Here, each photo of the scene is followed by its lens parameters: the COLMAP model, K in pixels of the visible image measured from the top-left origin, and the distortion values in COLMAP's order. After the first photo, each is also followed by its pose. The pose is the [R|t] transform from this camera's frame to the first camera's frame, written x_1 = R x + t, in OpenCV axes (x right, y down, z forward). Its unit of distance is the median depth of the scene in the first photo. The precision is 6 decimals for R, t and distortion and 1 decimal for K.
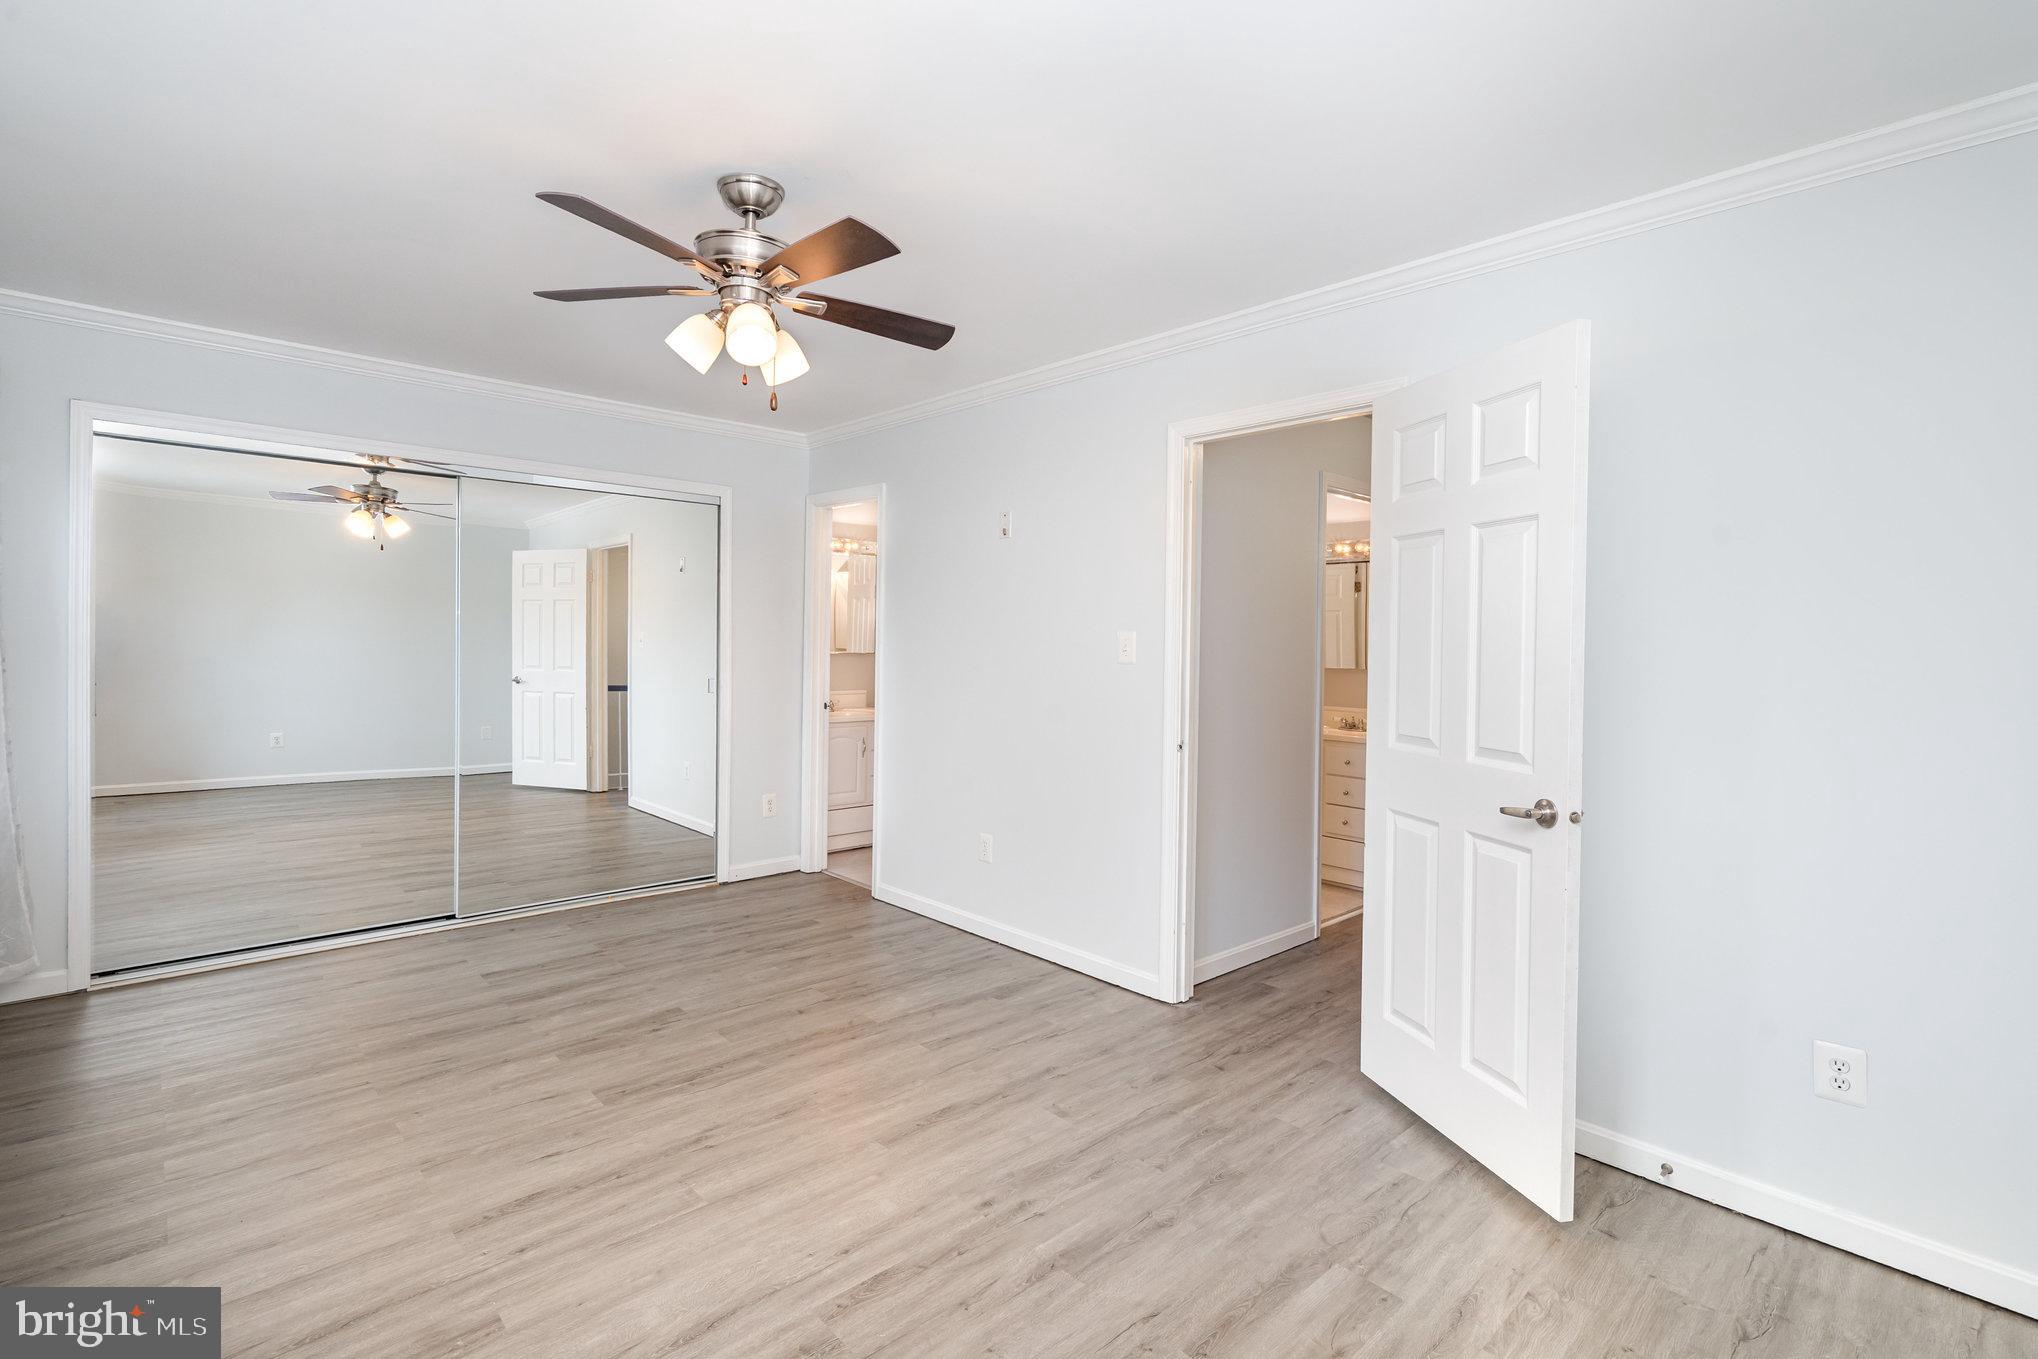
lens RADIAL K [[927.1, 0, 978.8], [0, 927.1, 650.3], [0, 0, 1]] dist [-0.000978, -0.000126]
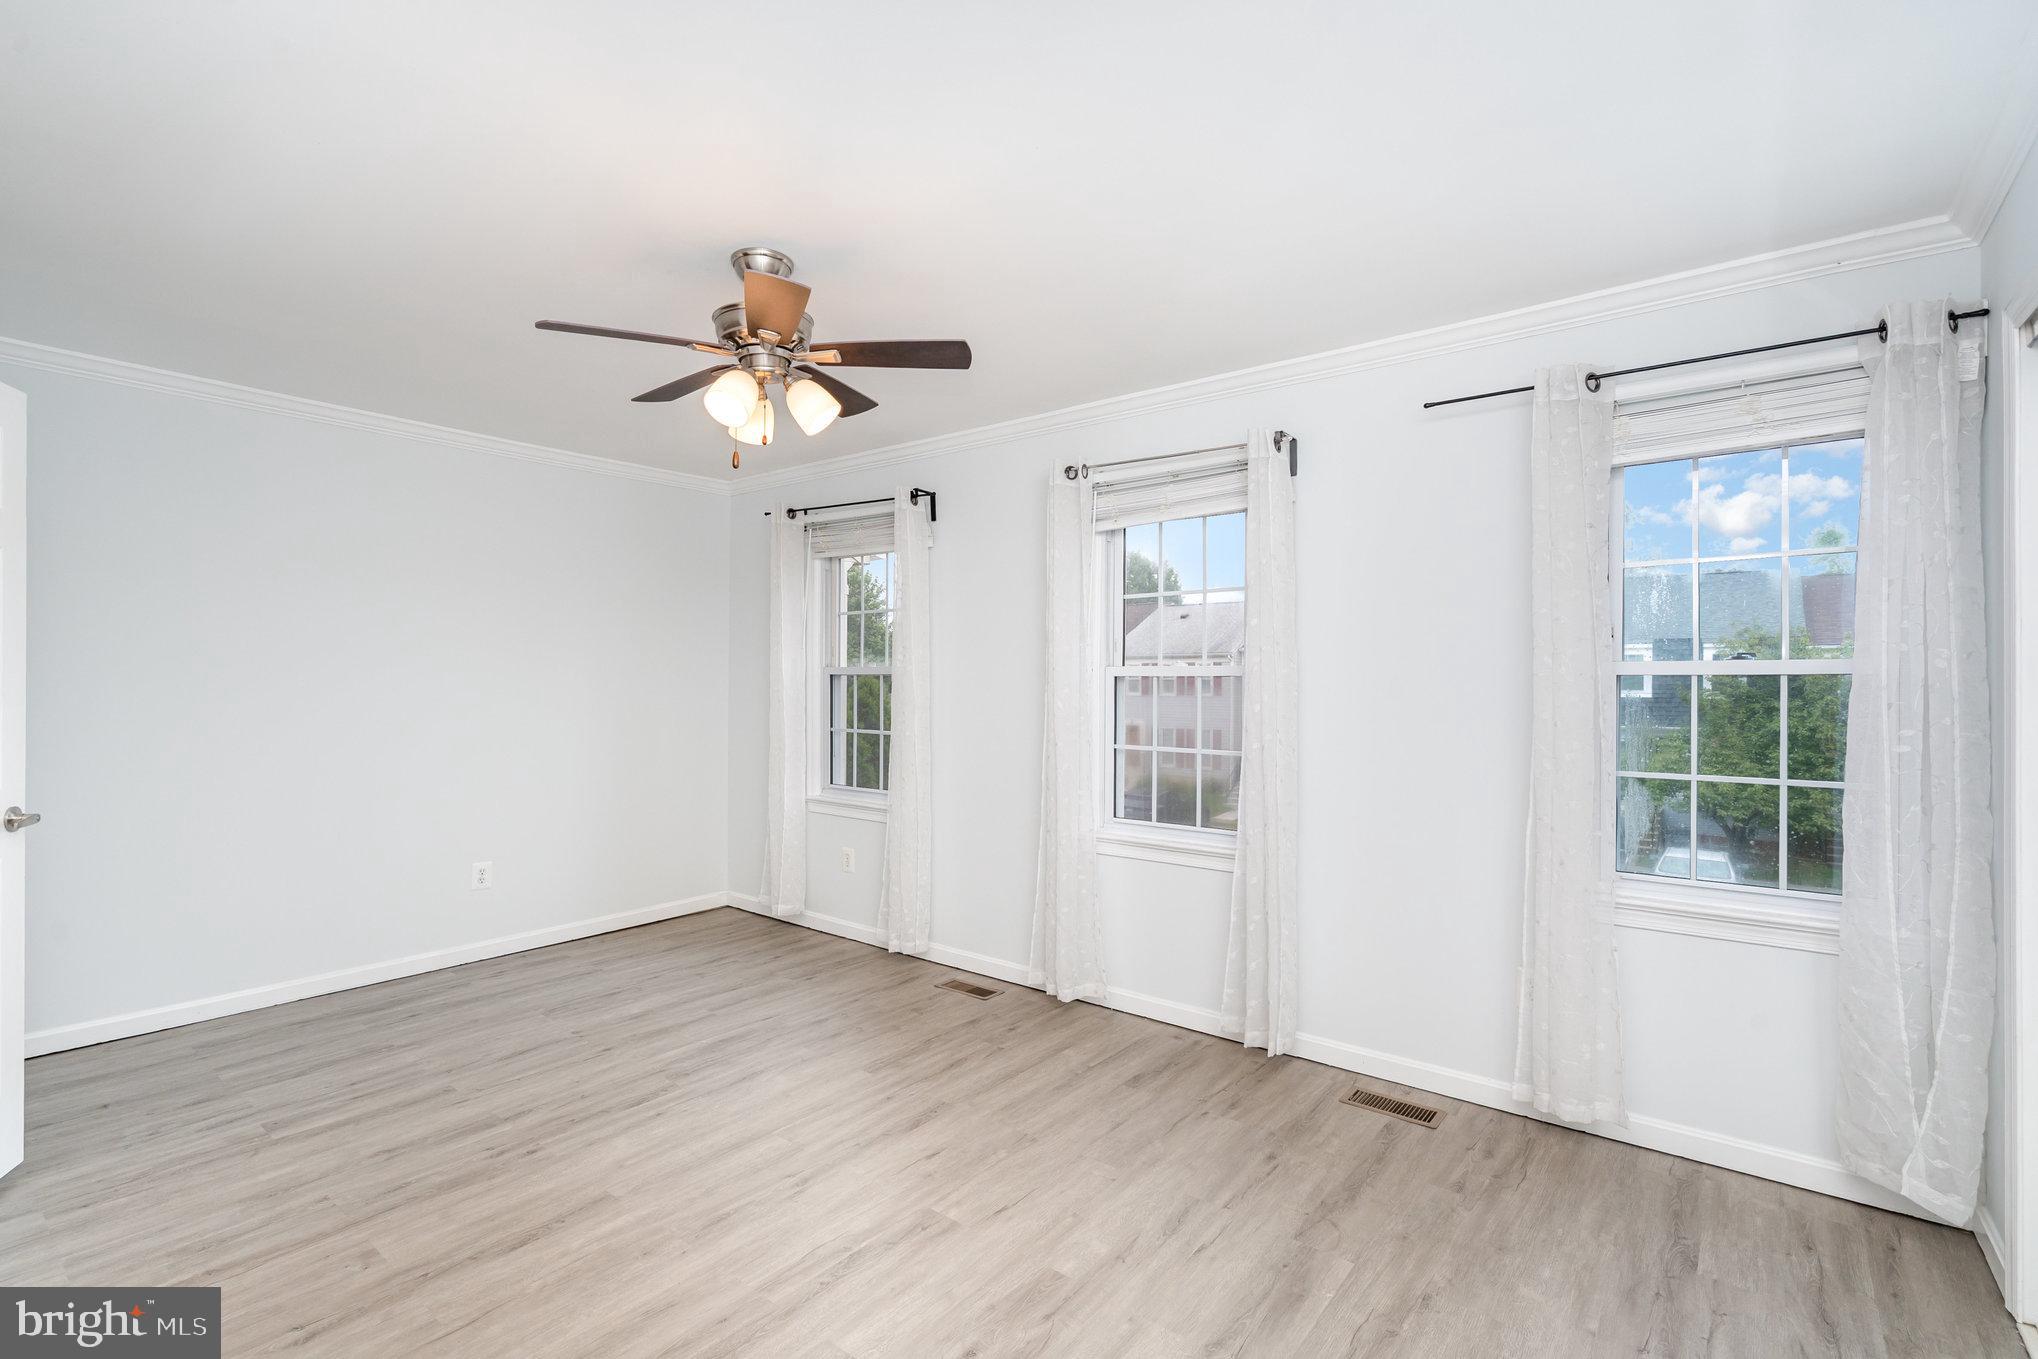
lens RADIAL K [[927.1, 0, 1015.7], [0, 927.1, 683.0], [0, 0, 1]] dist [-0.000978, -0.000126]
pose [[-0.983756, -0.021009, -0.178277, -0.447752], [-0.021806, 0.999759, 0.002512, -0.028889], [0.178181, 0.006359, -0.983977, 2.691549]]
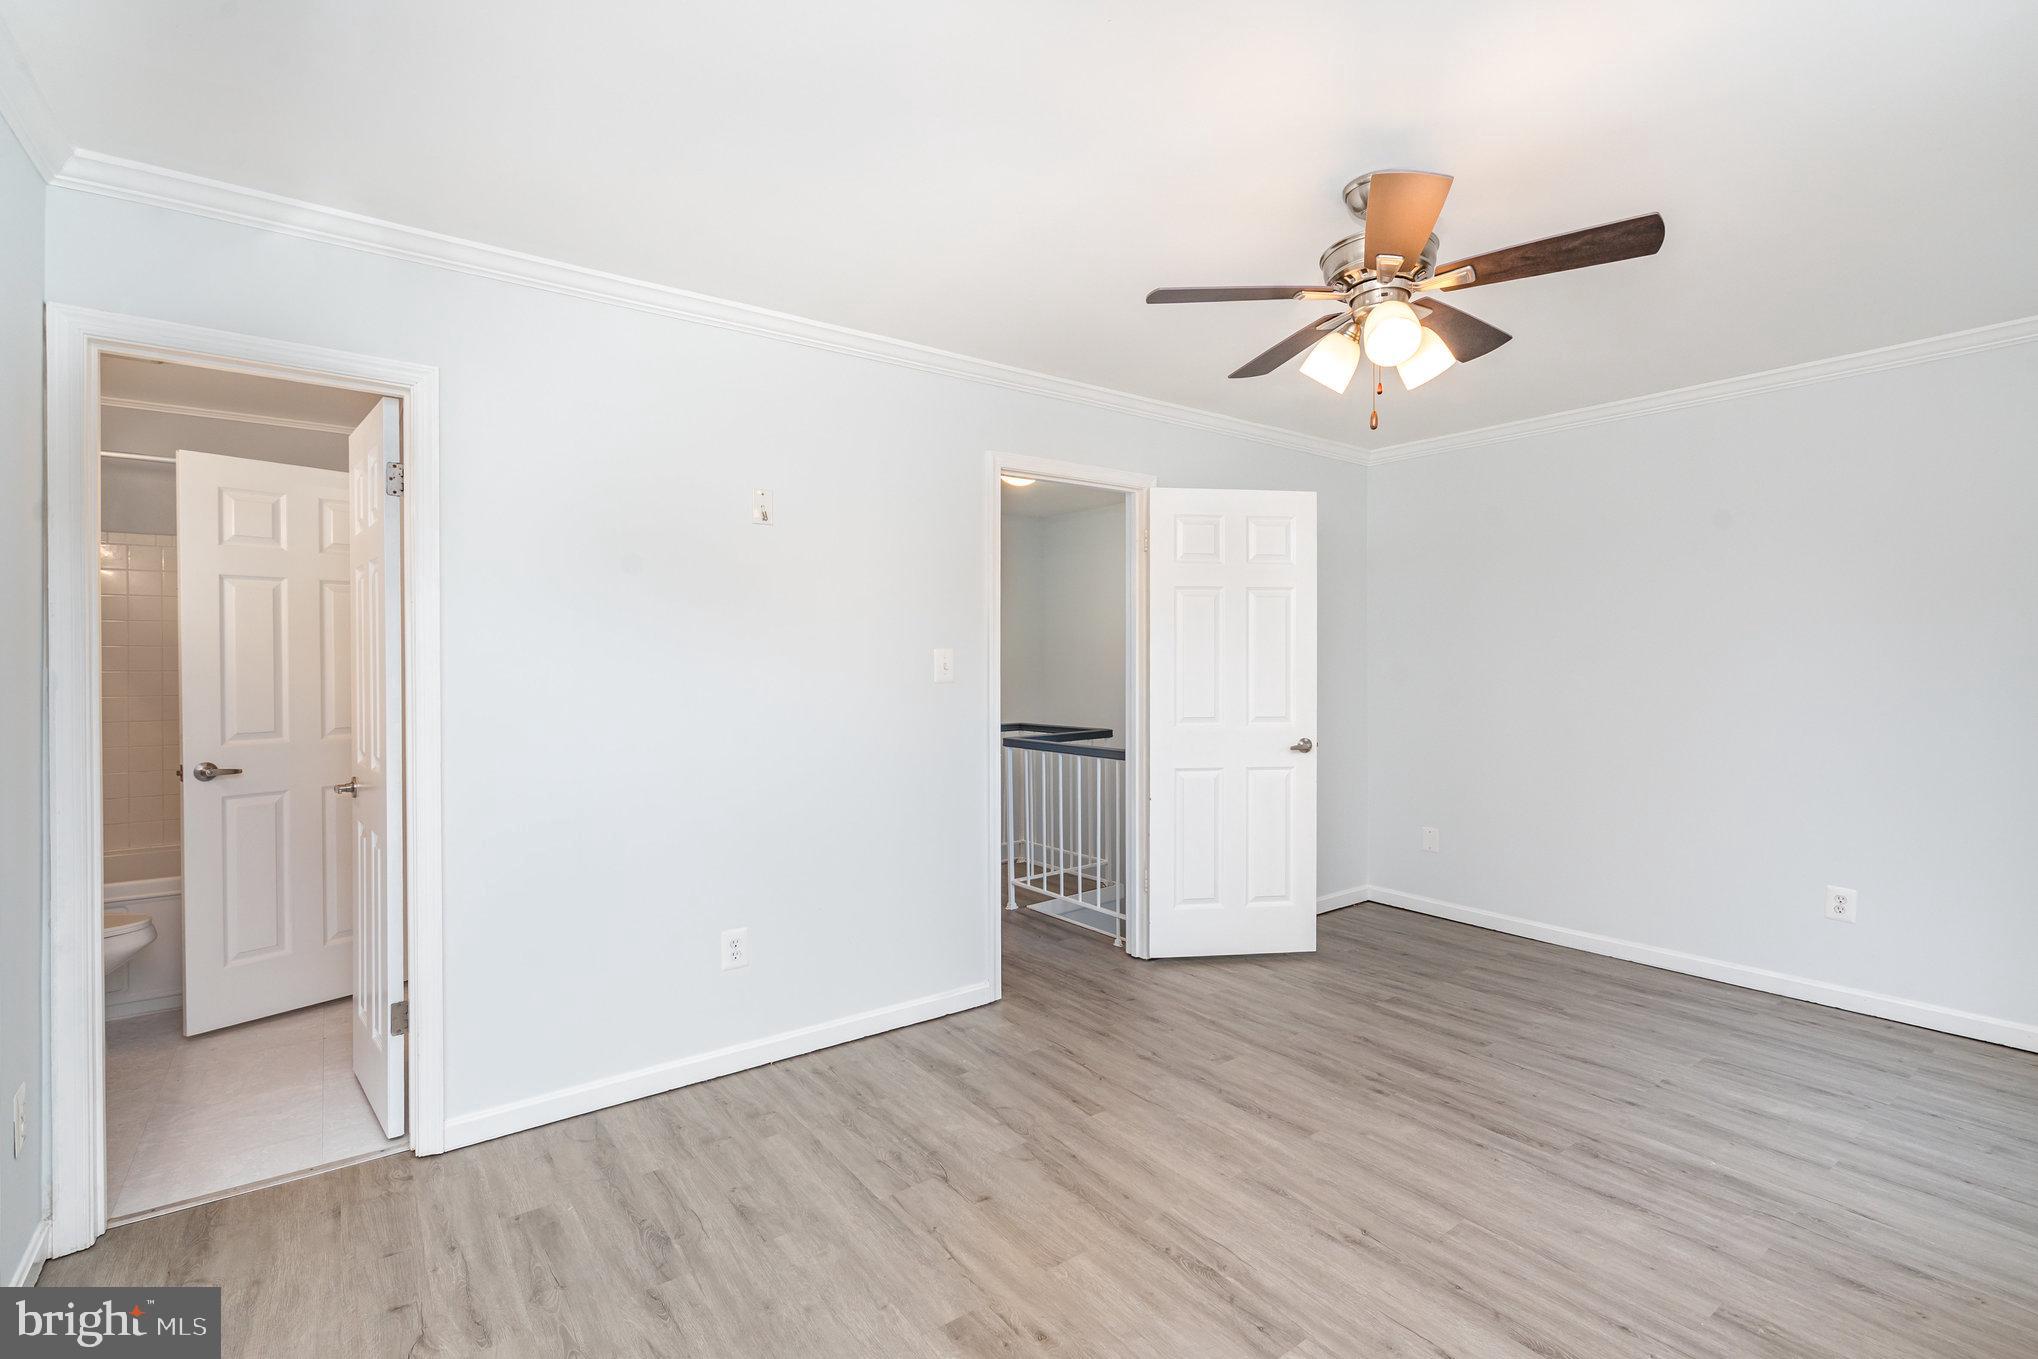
lens RADIAL K [[927.1, 0, 1014.2], [0, 927.1, 673.3], [0, 0, 1]] dist [-0.000978, -0.000126]
pose [[0.094701, -0.026561, 0.995151, -1.569335], [0.010902, 0.999612, 0.025642, -0.040614], [-0.995446, 0.008421, 0.094954, 1.632043]]
